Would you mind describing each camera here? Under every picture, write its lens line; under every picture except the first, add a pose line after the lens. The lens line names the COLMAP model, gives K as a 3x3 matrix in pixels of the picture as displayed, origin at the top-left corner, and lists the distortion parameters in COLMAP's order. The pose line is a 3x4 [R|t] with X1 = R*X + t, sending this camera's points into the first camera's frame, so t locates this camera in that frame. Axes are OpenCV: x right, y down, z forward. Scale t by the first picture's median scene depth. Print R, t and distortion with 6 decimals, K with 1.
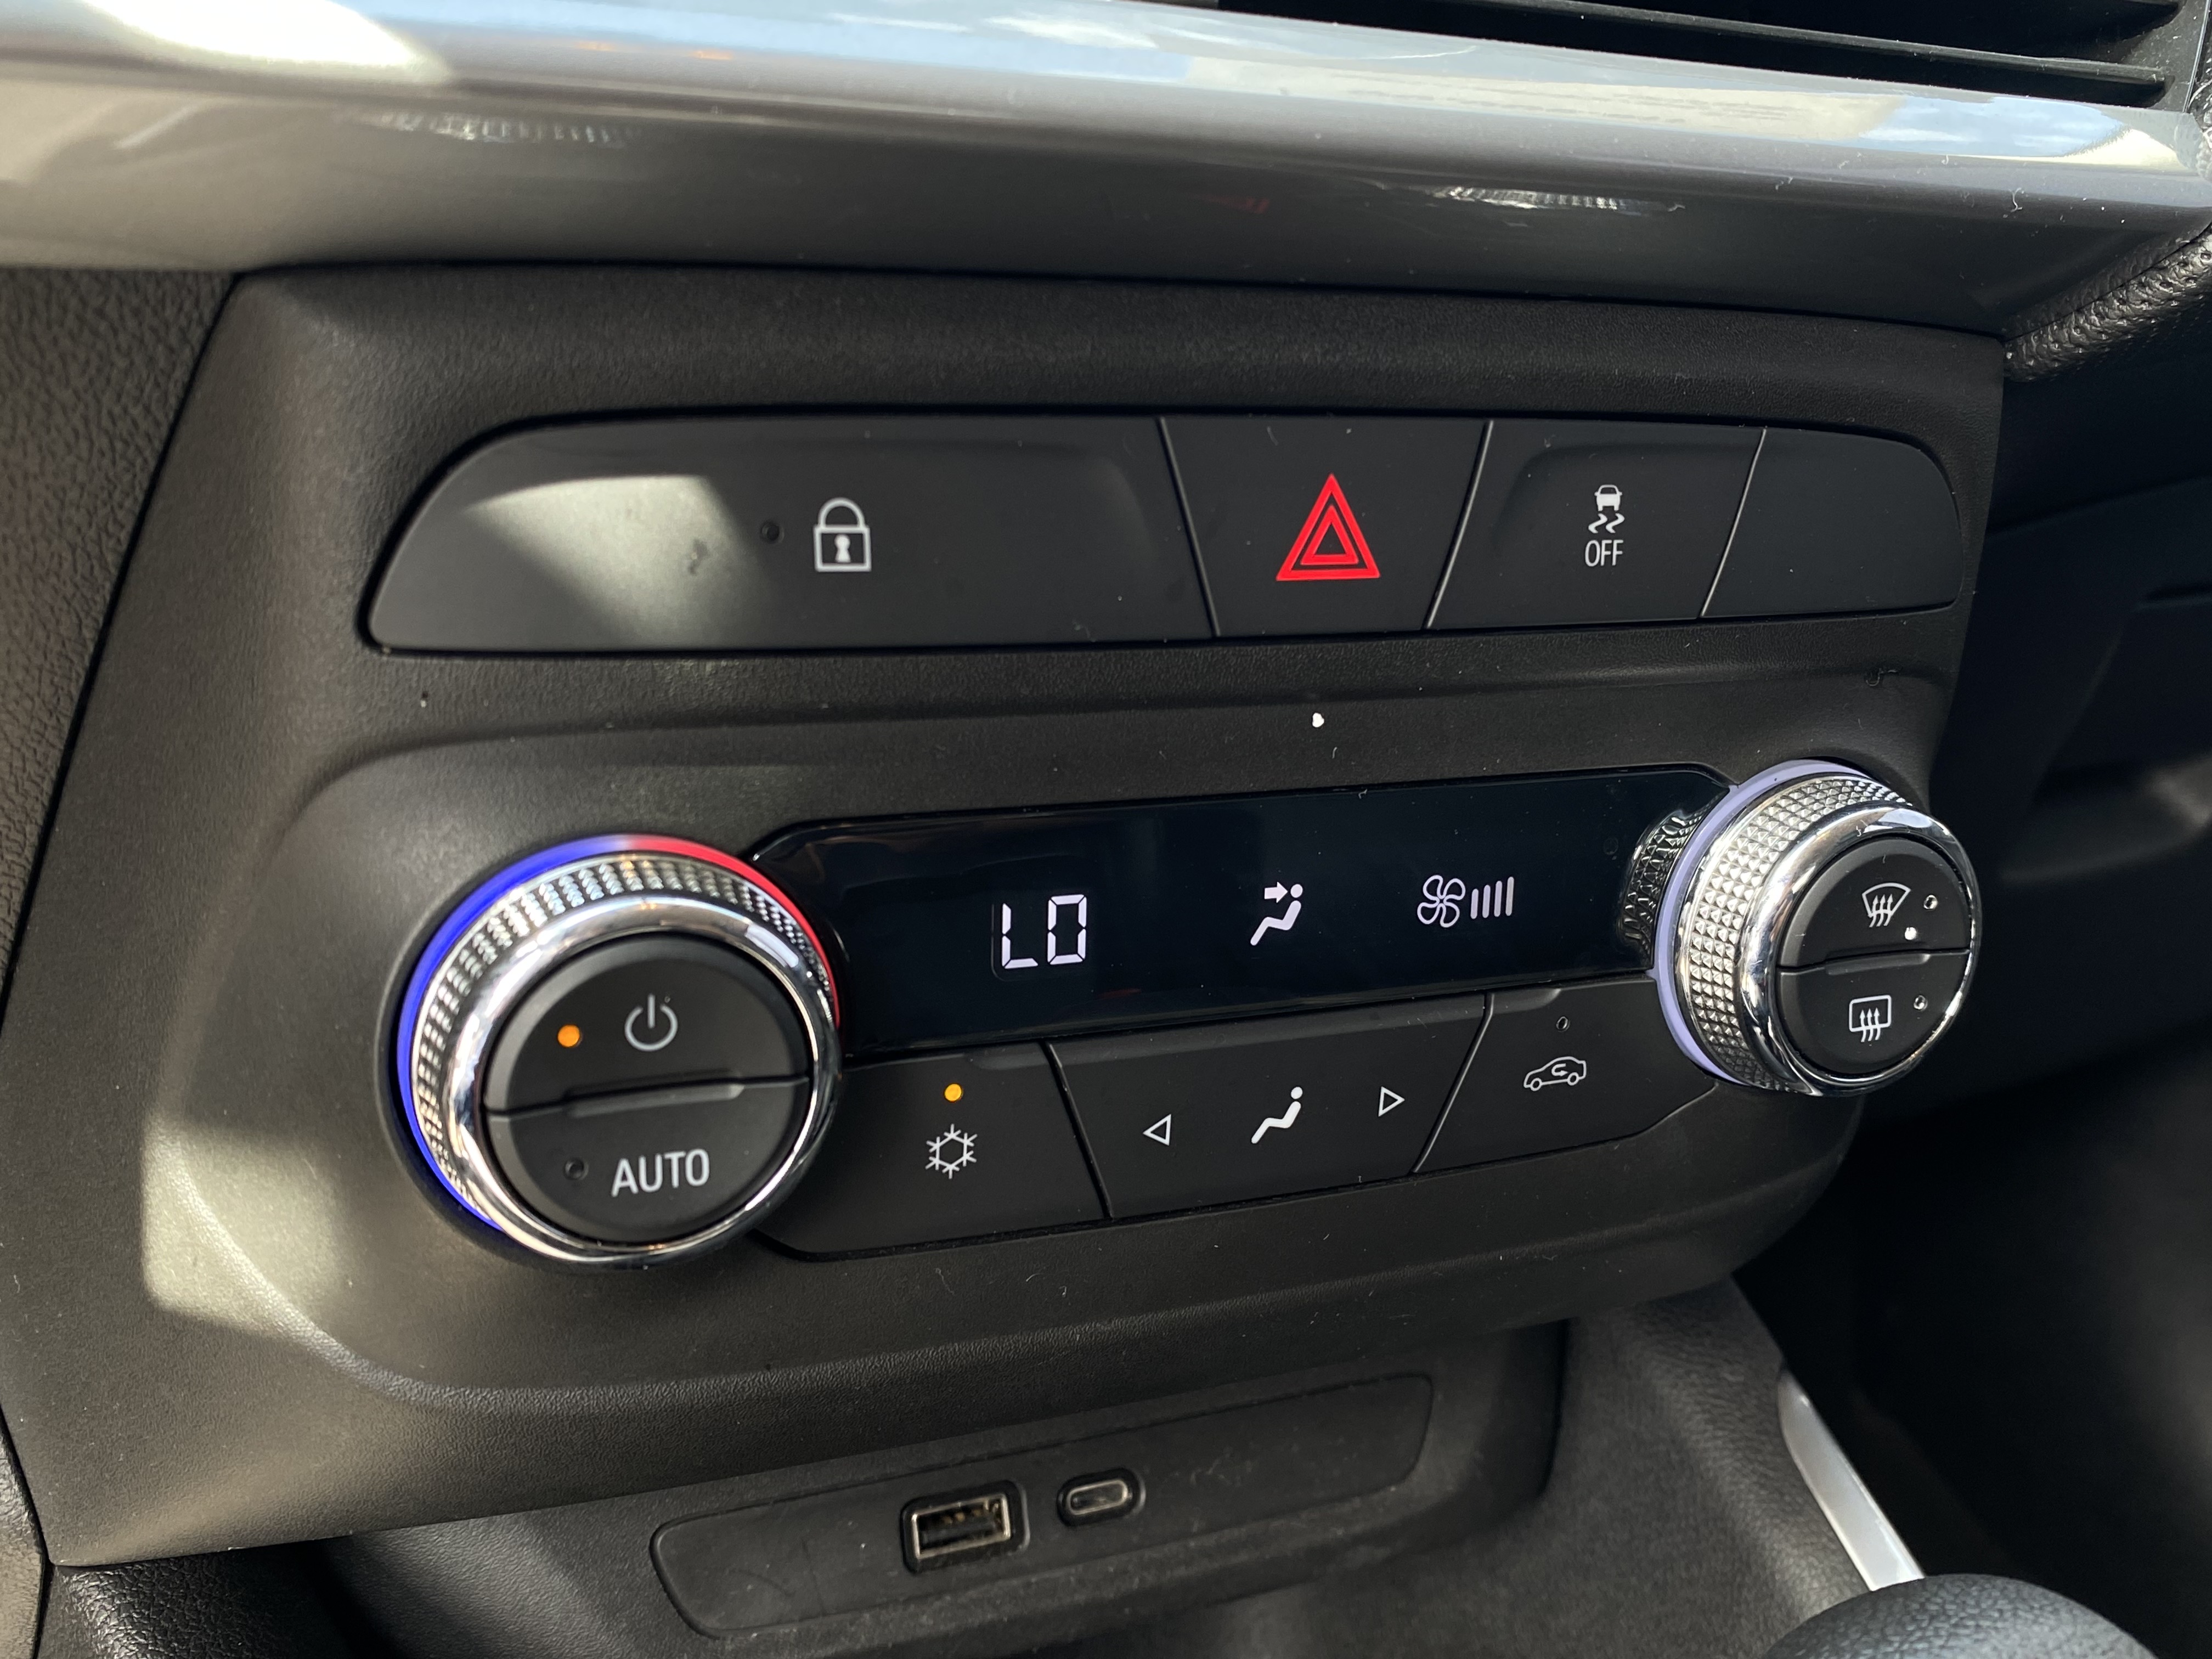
lens RADIAL K [[2166.8, 0, 1060.7], [0, 2166.8, 886.3], [0, 0, 1]] dist [0.062788, -0.148944]
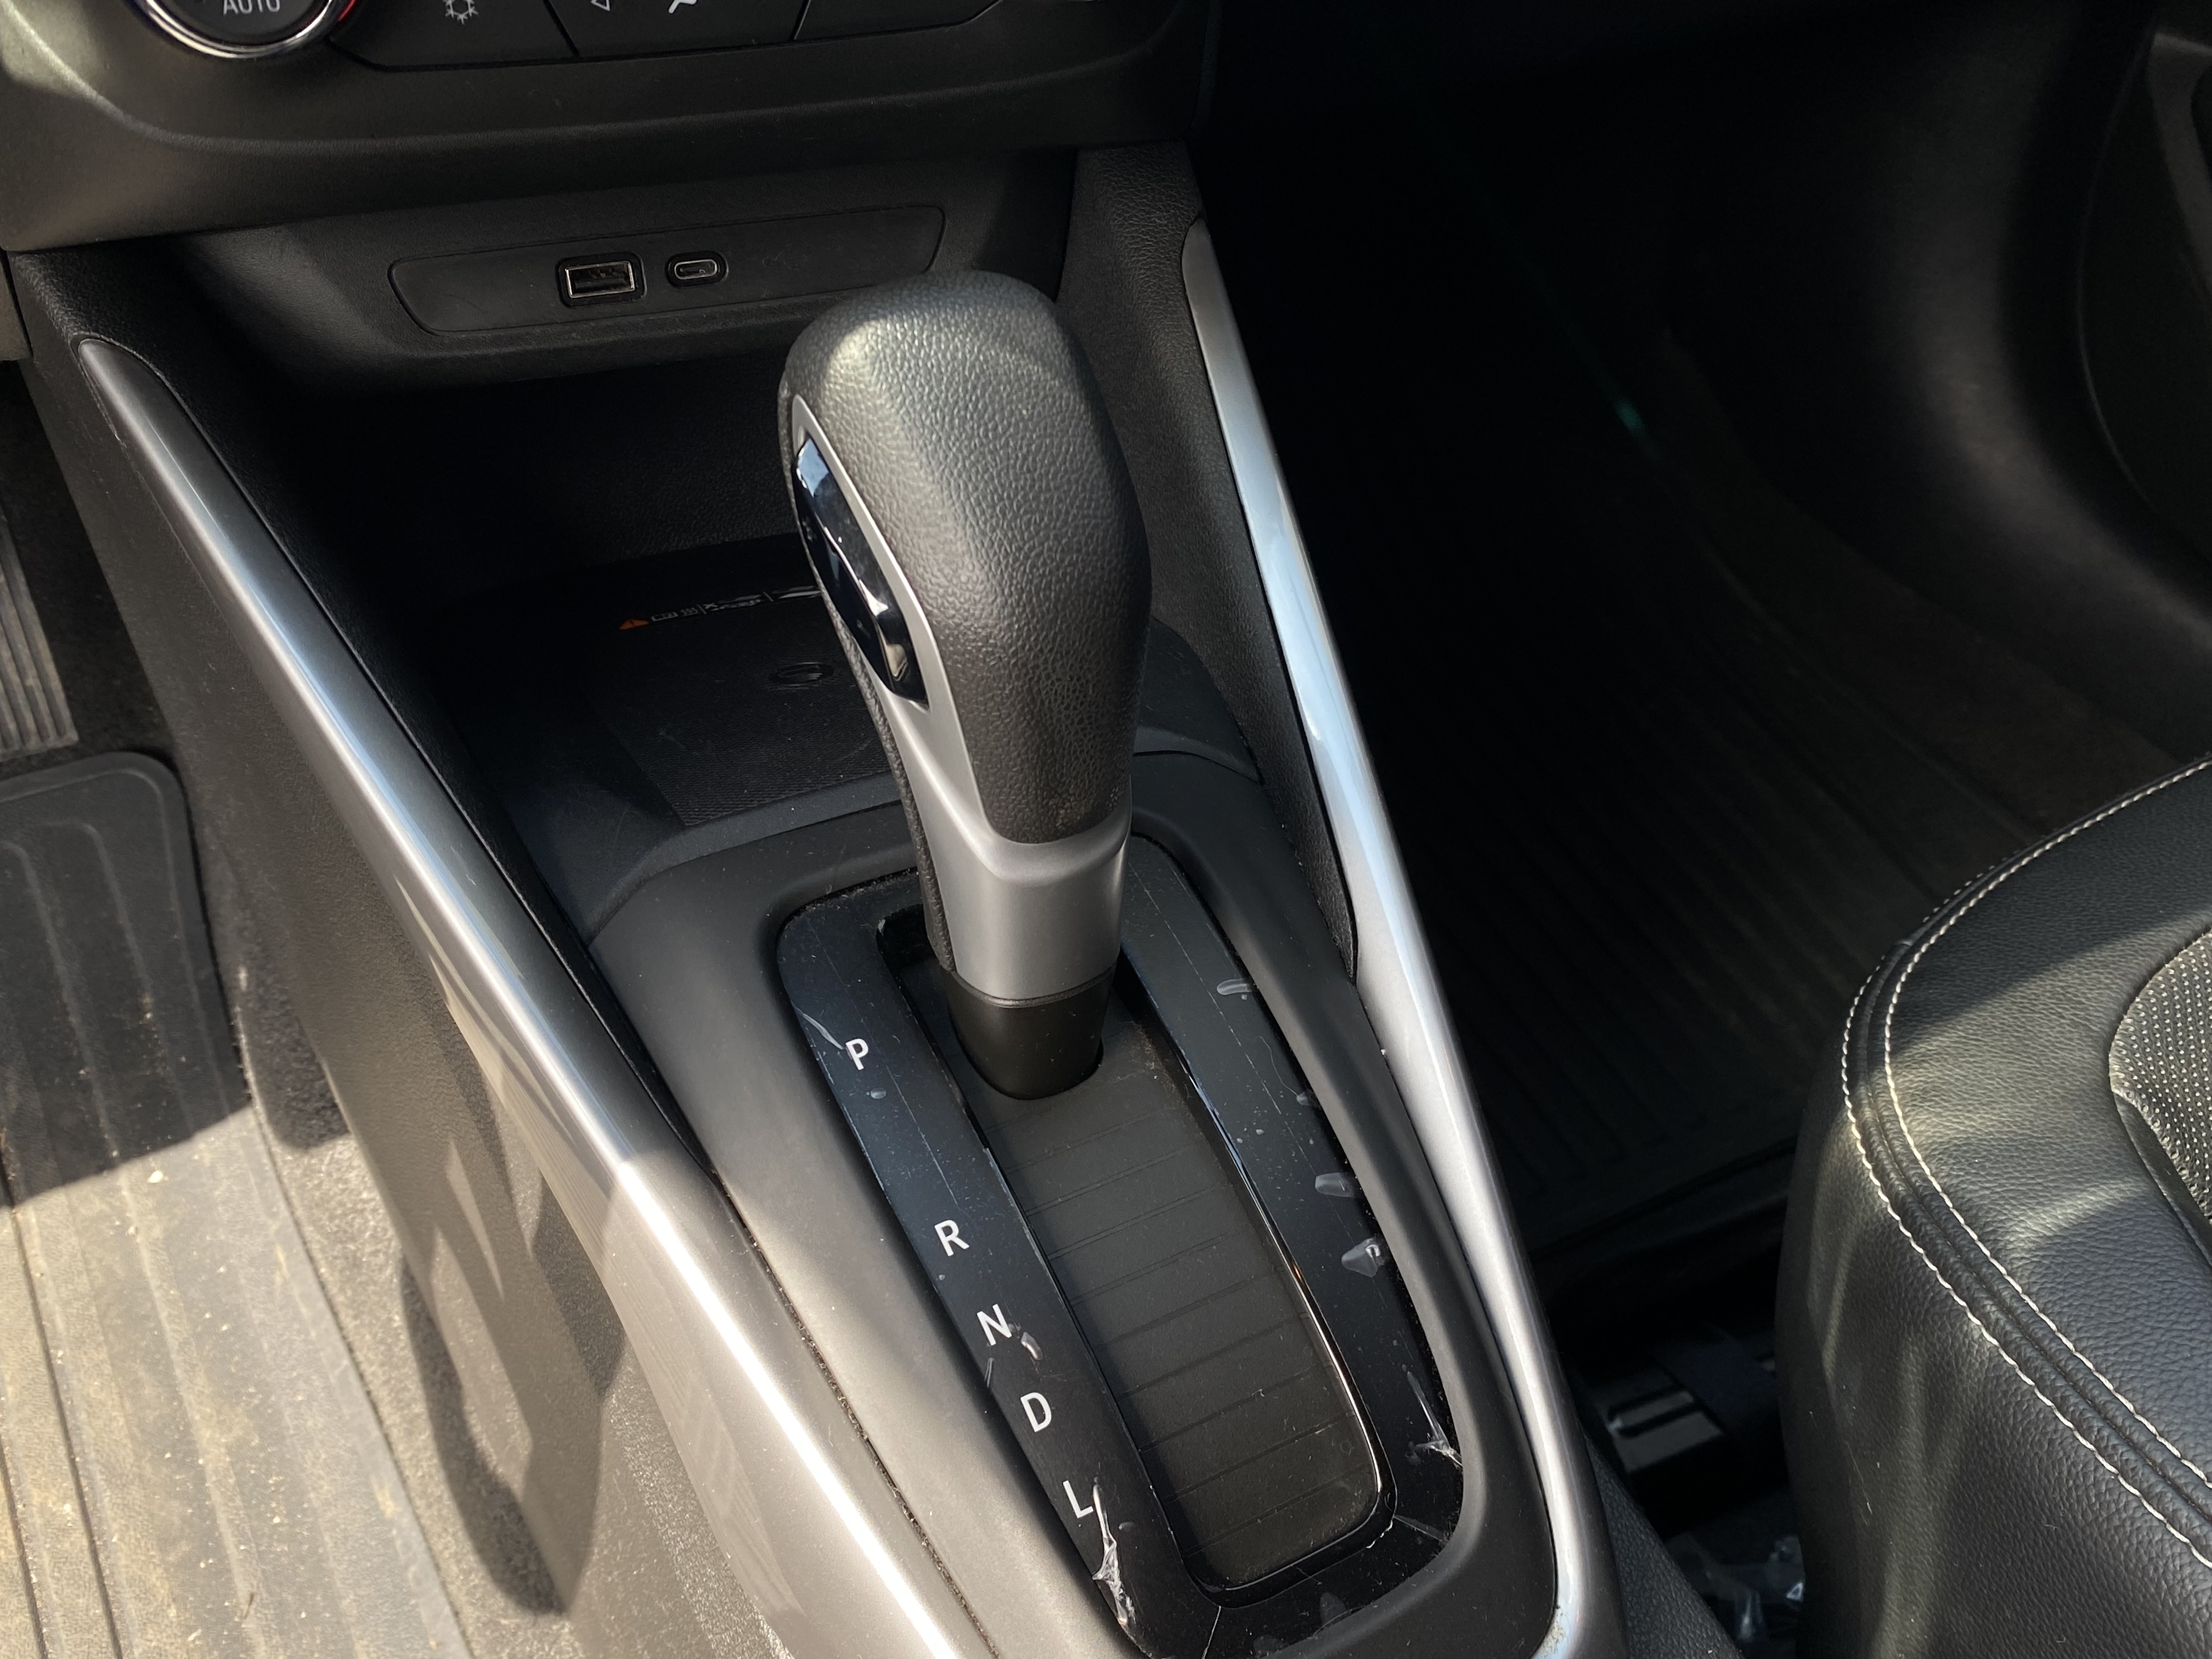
lens RADIAL K [[2121.5, 0, 1106.0], [0, 2121.5, 829.5], [0, 0, 1]] dist [0.070356, -0.133031]
pose [[0.997413, 0.061317, -0.037530, 0.485295], [-0.039026, 0.900238, 0.433647, -0.034526], [0.060375, -0.431060, 0.900301, -0.638910]]
